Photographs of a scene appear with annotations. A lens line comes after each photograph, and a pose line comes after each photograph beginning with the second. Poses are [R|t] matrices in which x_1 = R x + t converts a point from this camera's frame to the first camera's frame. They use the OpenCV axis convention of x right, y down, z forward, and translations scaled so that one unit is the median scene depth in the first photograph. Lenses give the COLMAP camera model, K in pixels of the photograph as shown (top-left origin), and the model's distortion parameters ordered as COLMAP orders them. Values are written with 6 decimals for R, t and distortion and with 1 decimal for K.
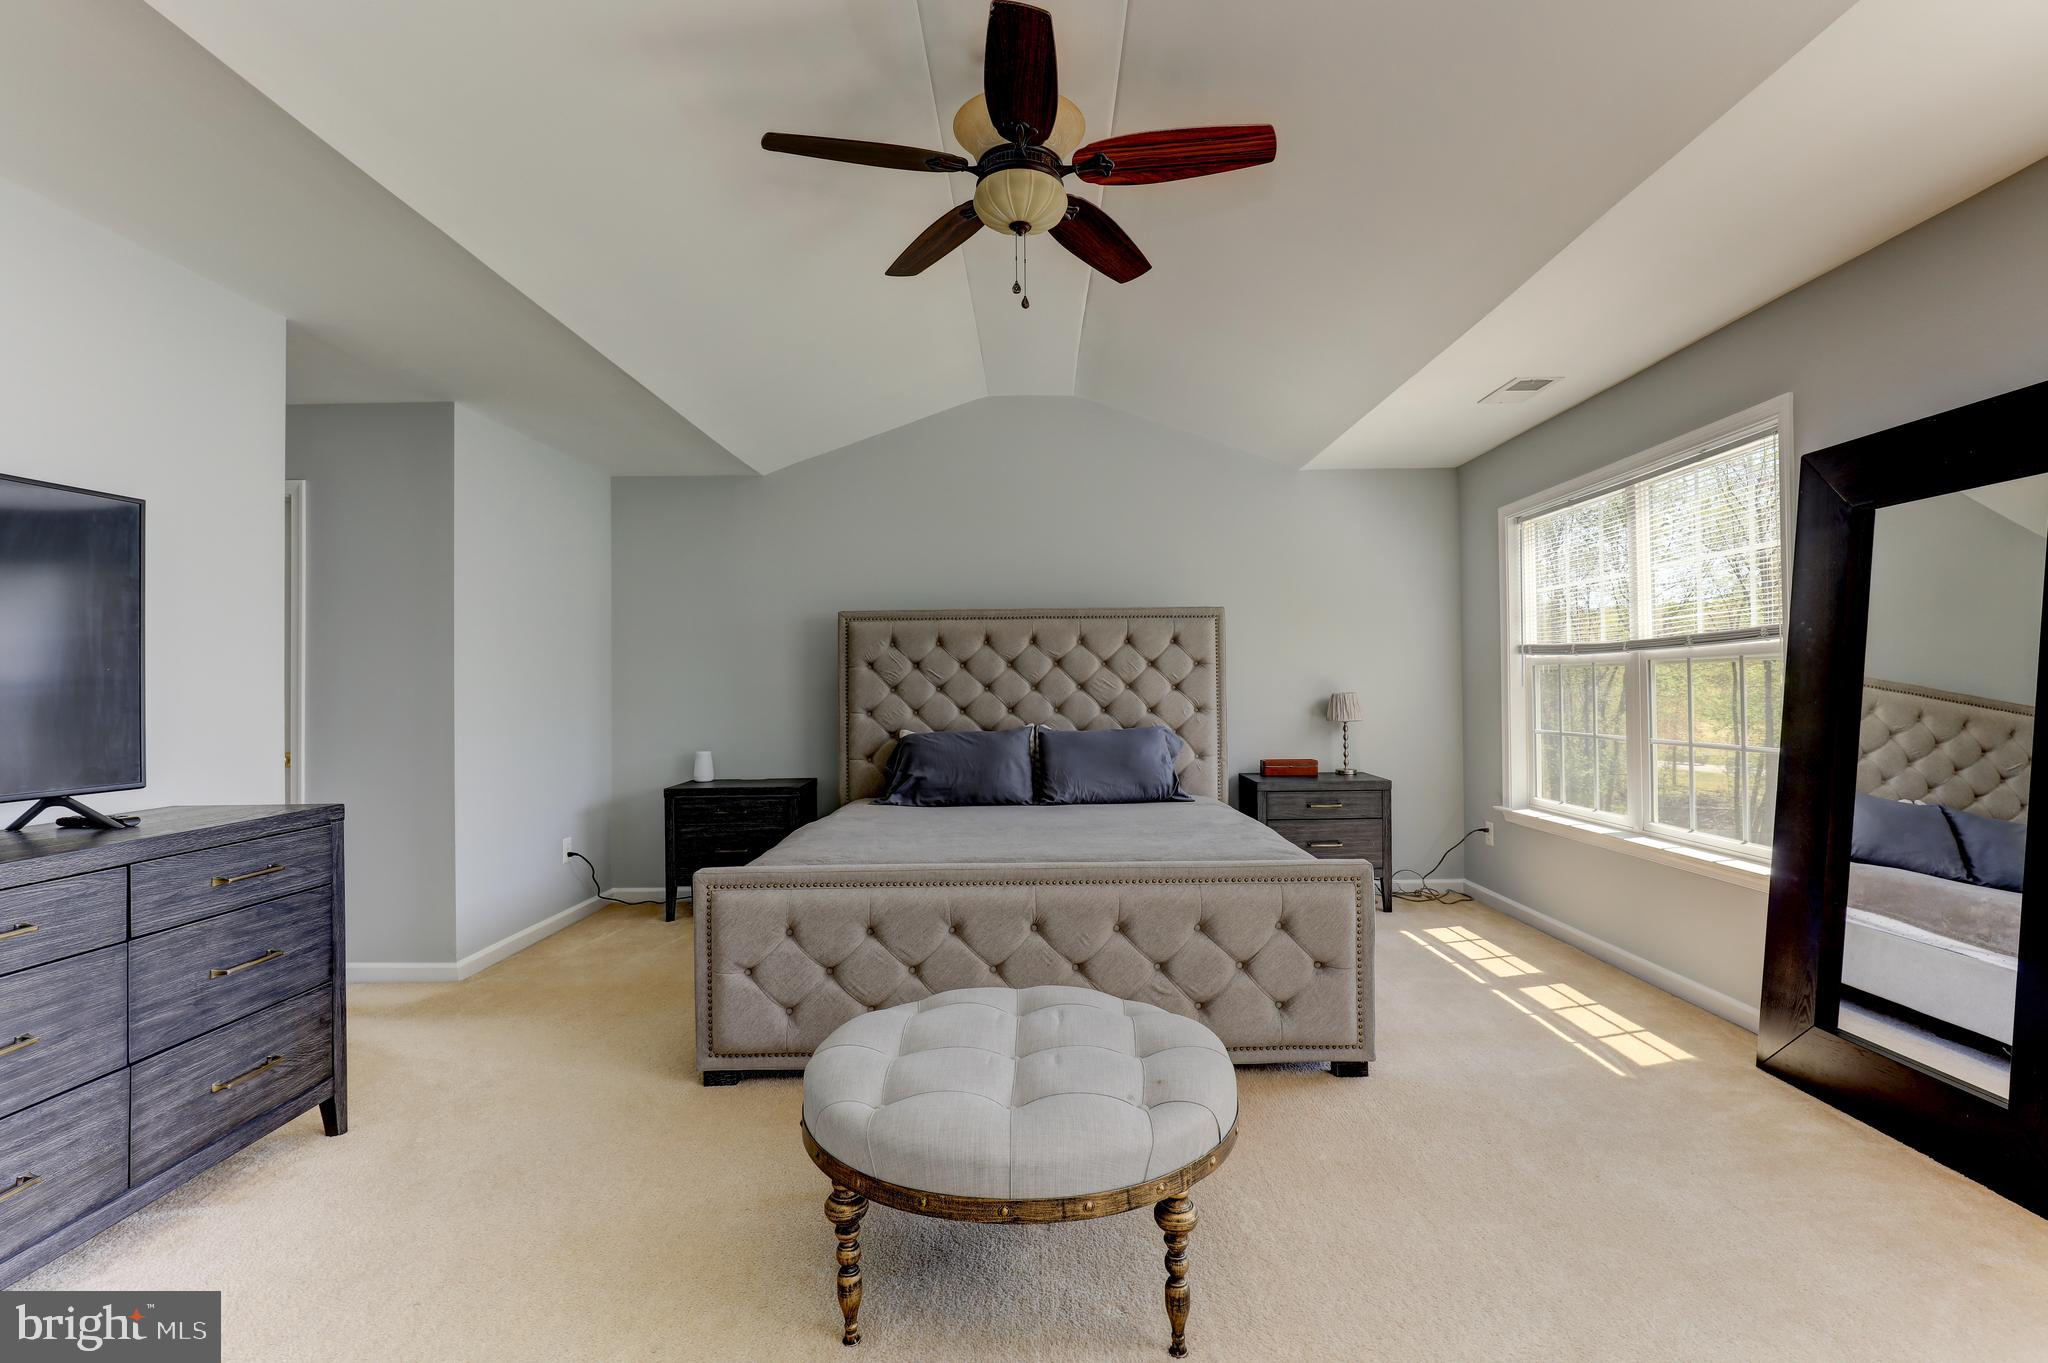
lens RADIAL K [[947.7, 0, 1025.8], [0, 947.7, 682.9], [0, 0, 1]] dist [-0.015022, 0.004469]
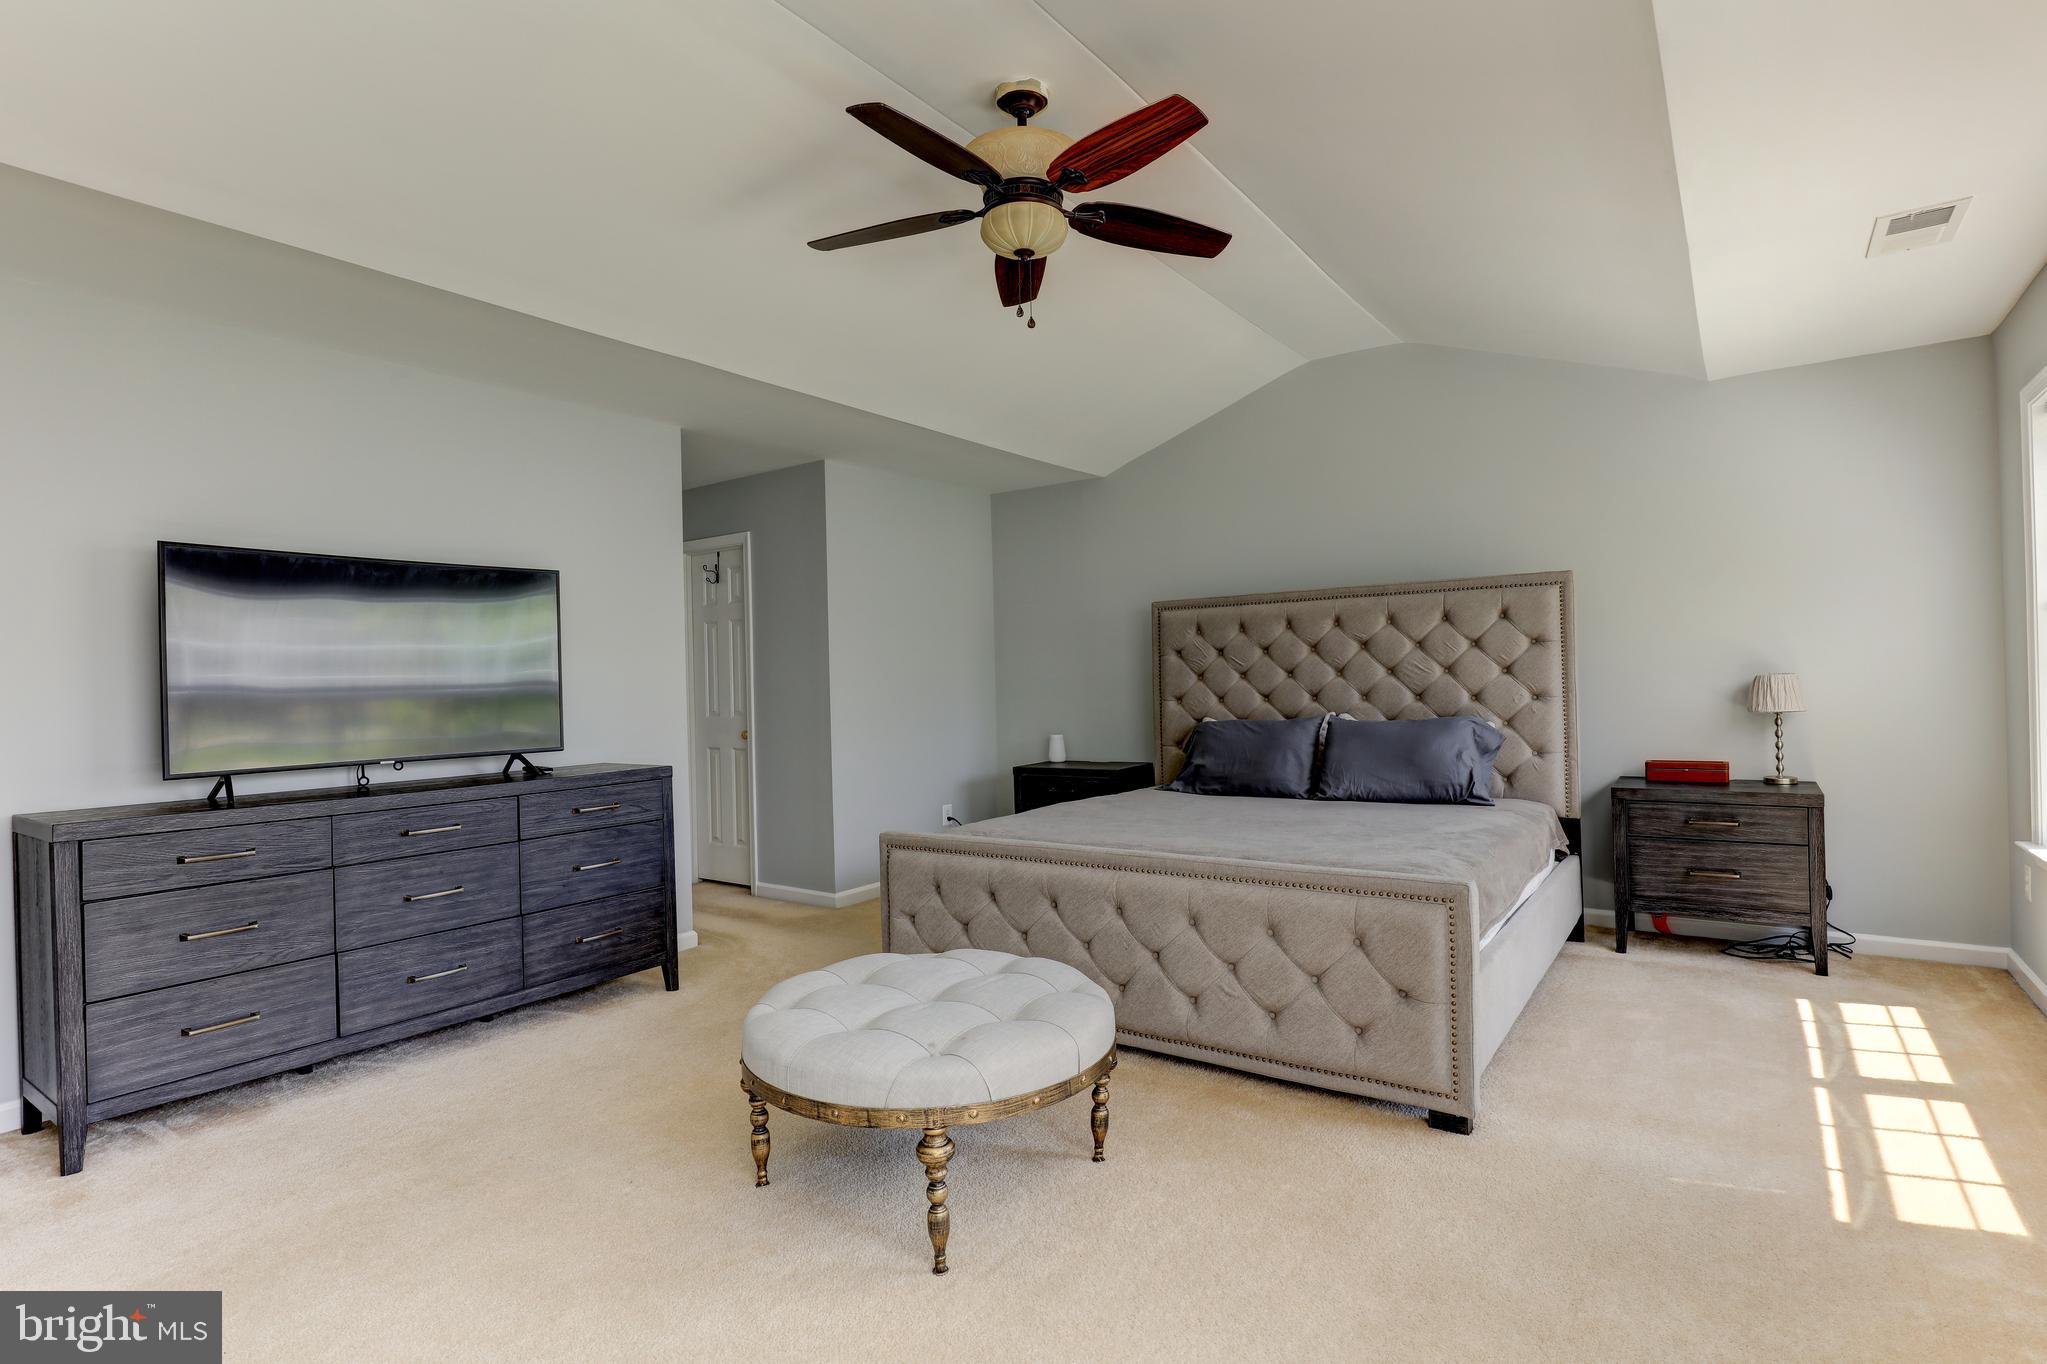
lens RADIAL K [[994.3, 0, 1026.5], [0, 994.3, 686.9], [0, 0, 1]] dist [-0.012324, -0.001362]
pose [[0.817070, -0.007165, -0.576493, 0.537817], [0.020788, 0.999639, 0.017039, -0.007424], [0.576163, -0.025906, 0.816924, 0.056953]]
